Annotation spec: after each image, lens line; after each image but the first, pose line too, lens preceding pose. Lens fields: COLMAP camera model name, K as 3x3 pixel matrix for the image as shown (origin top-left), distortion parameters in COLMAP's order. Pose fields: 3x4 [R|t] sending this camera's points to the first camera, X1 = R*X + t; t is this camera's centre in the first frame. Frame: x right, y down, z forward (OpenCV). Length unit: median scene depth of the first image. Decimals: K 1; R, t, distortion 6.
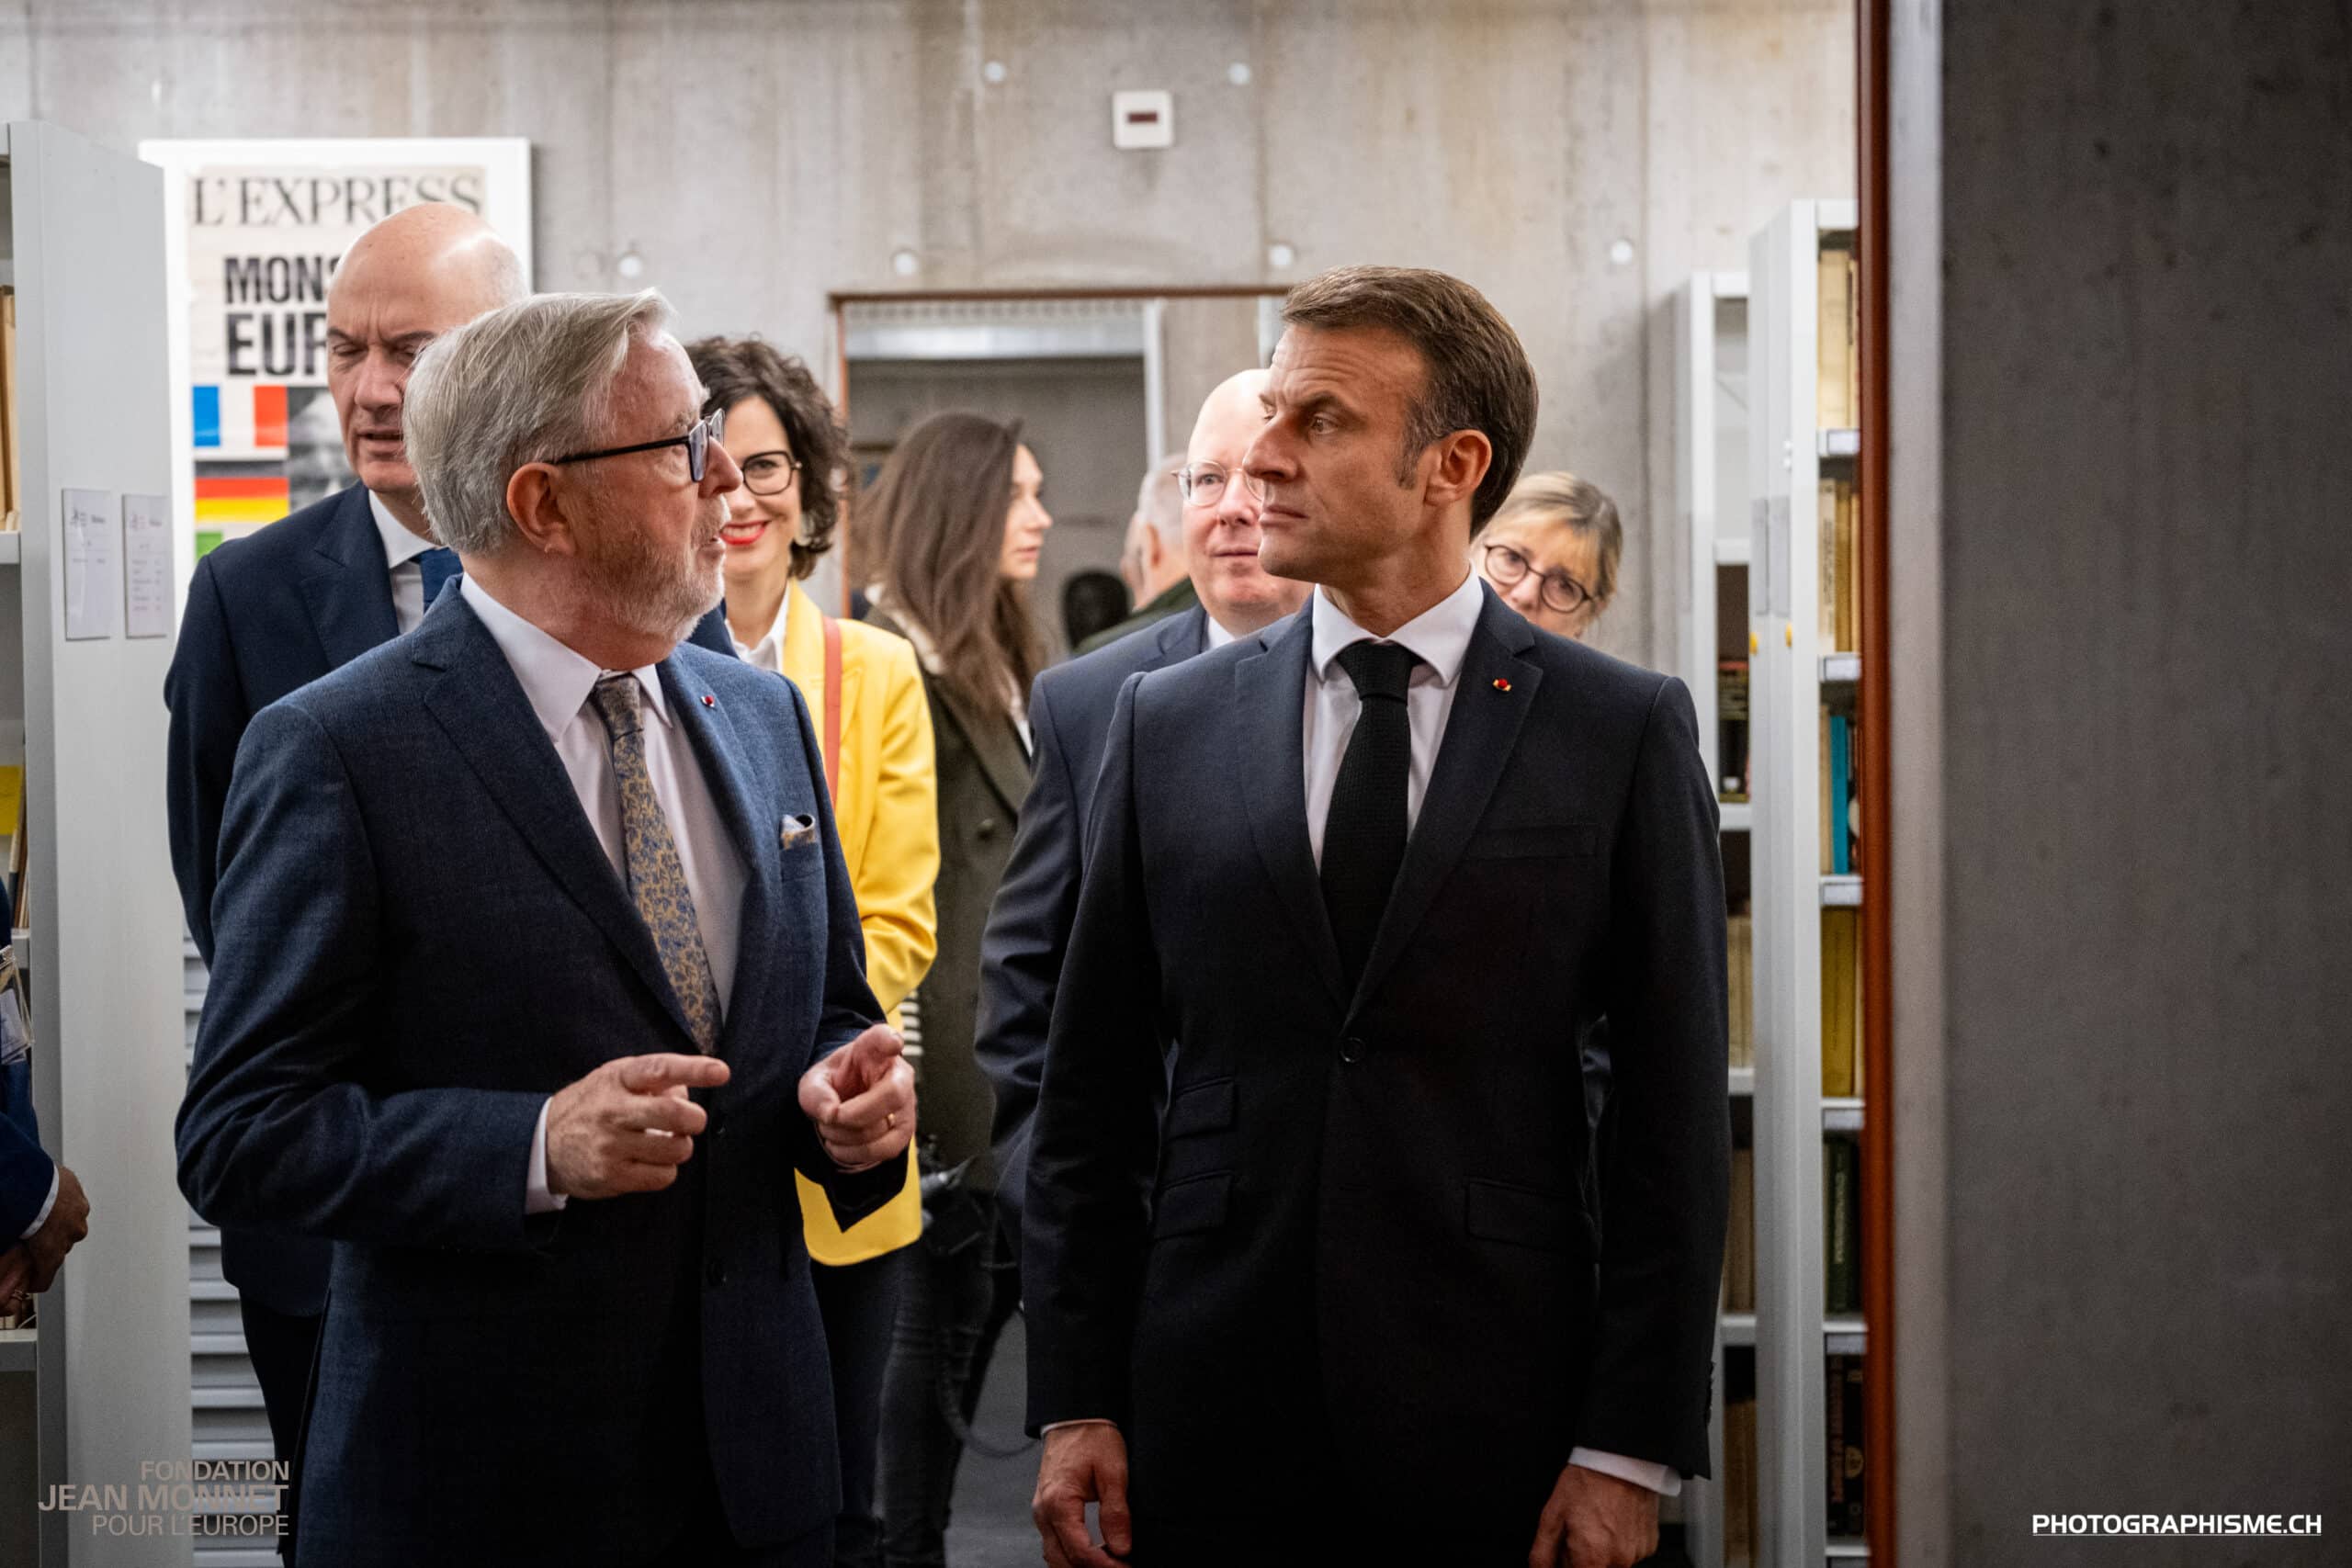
lens RADIAL K [[5972.4, 0, 1176.7], [0, 5972.4, 775.6], [0, 0, 1]] dist [-0.758466, 0.000000]
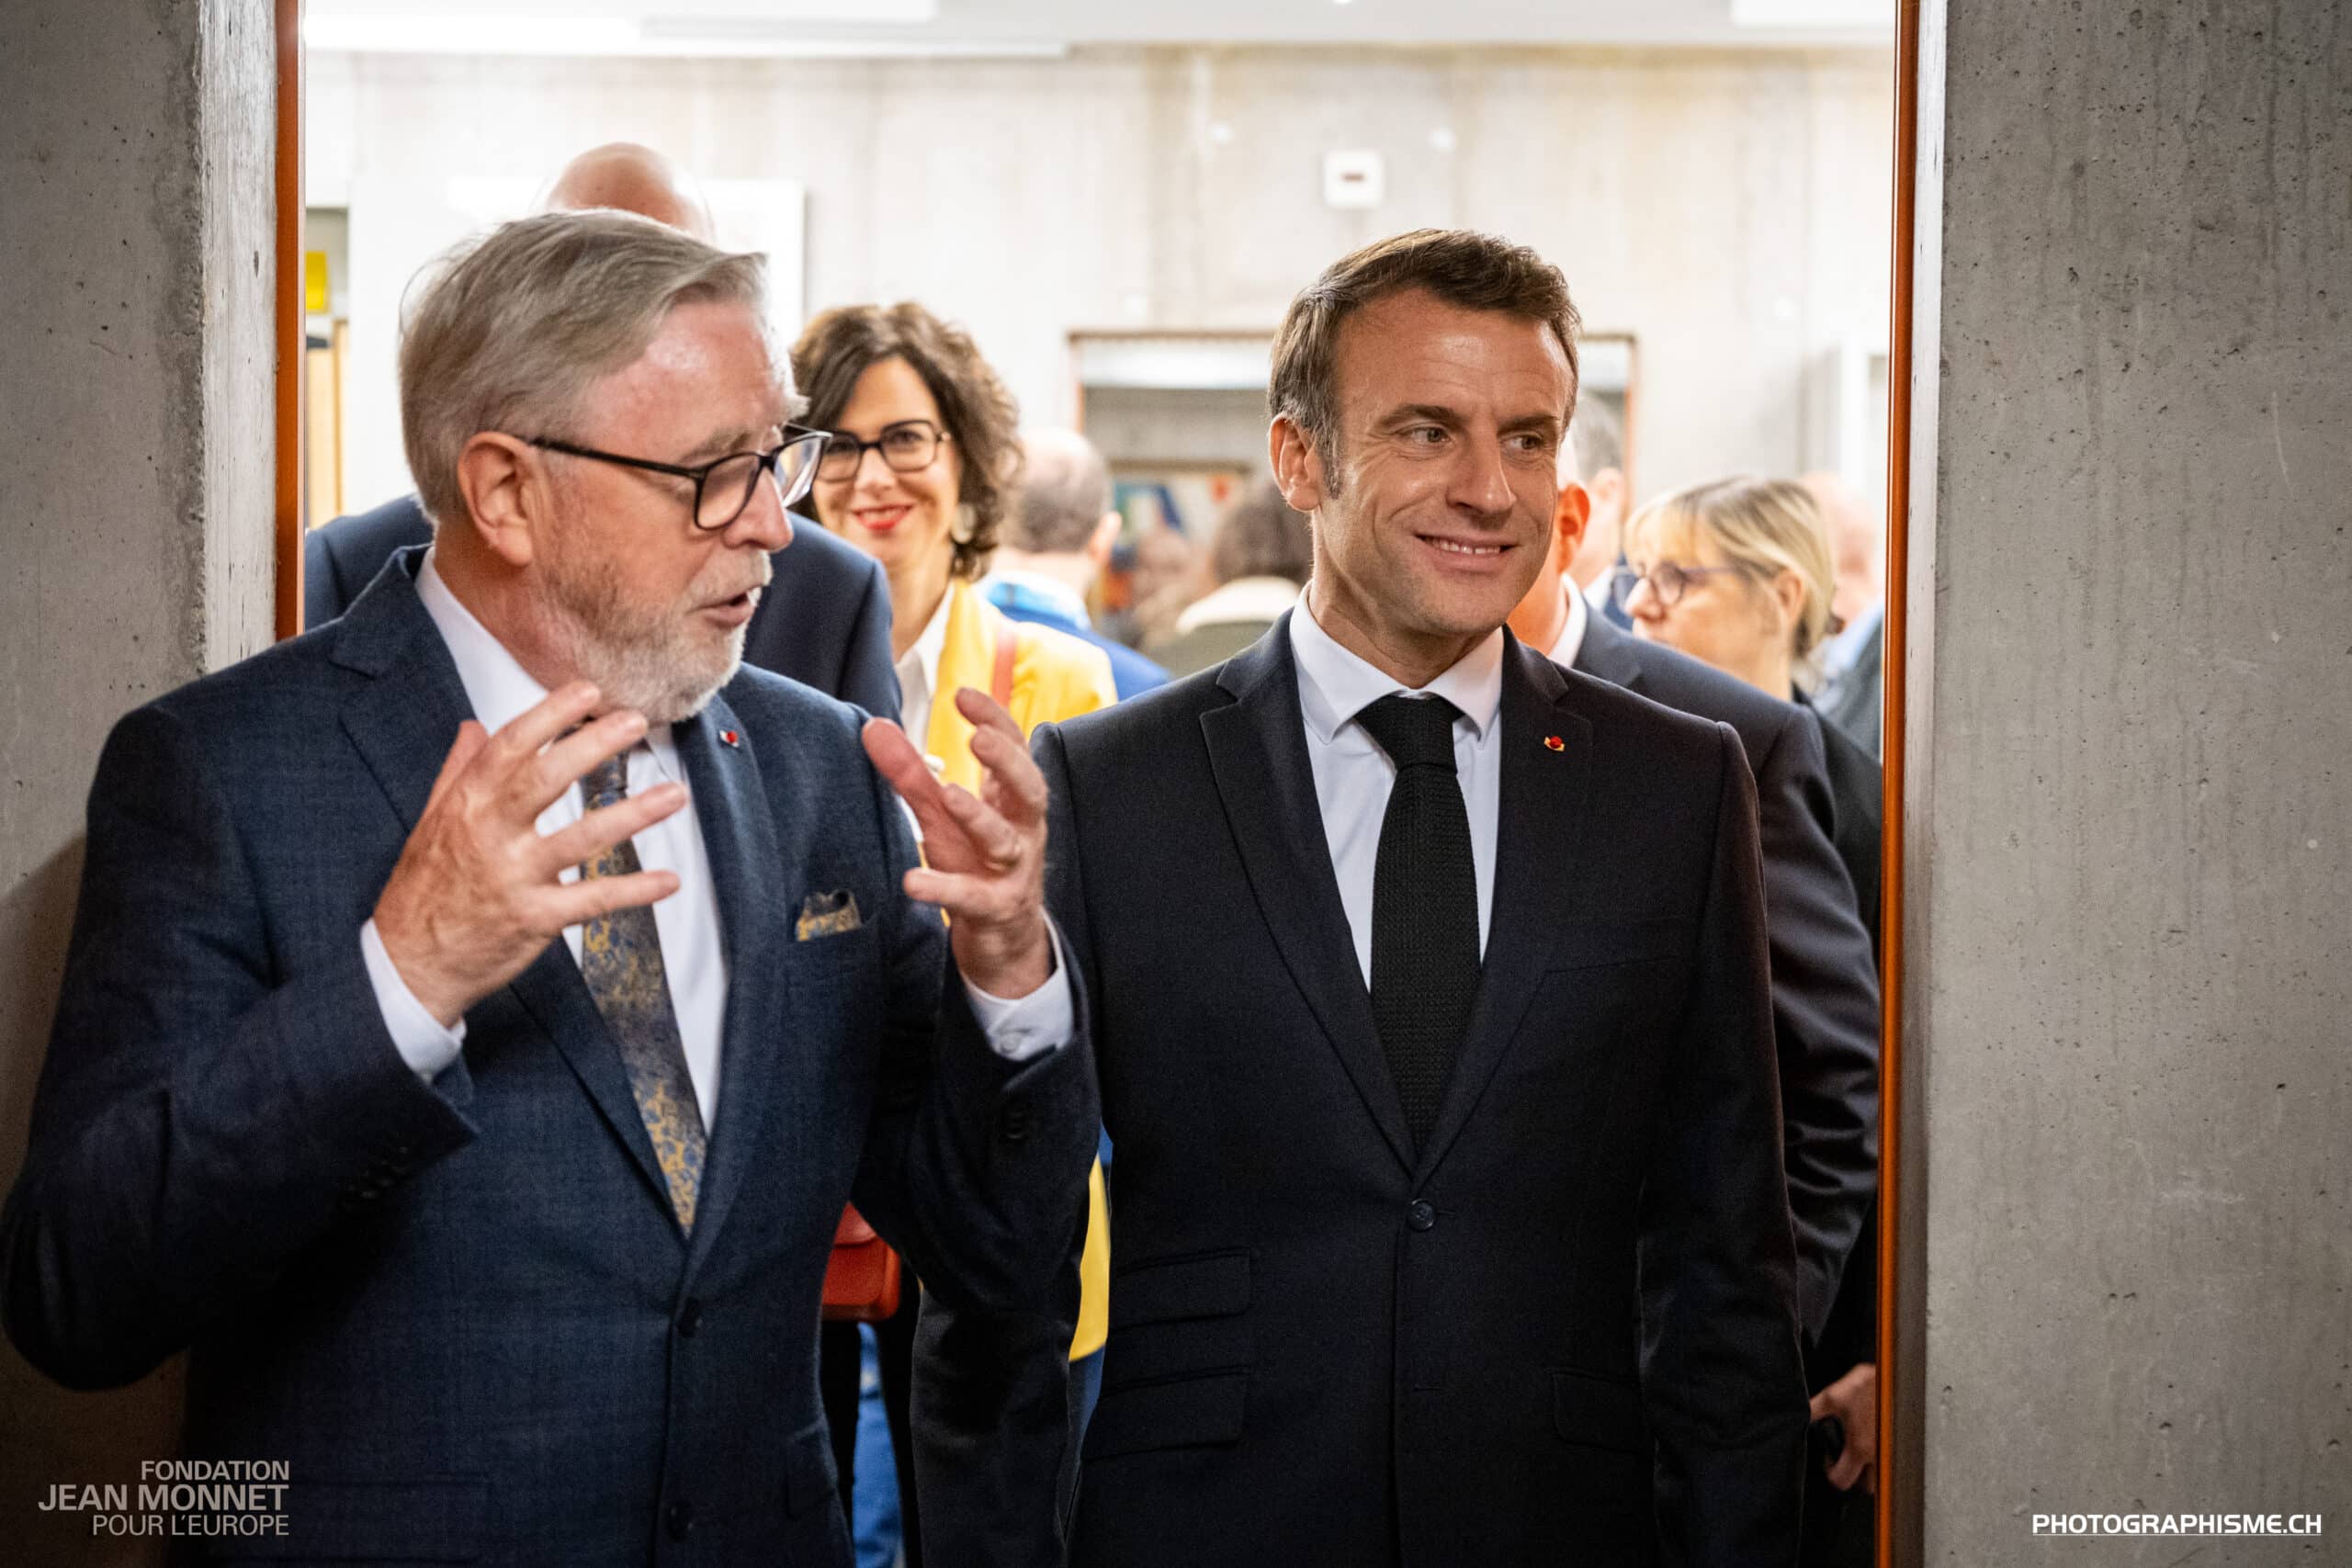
lens RADIAL K [[5972.4, 0, 1173.7], [0, 5972.4, 790.9], [0, 0, 1]] dist [-0.758466, 0.000000]
pose [[0.998773, 0.027029, -0.041498, 0.021615], [-0.026941, 0.999633, 0.002666, 0.004185], [0.041555, -0.001545, 0.999135, -0.247853]]
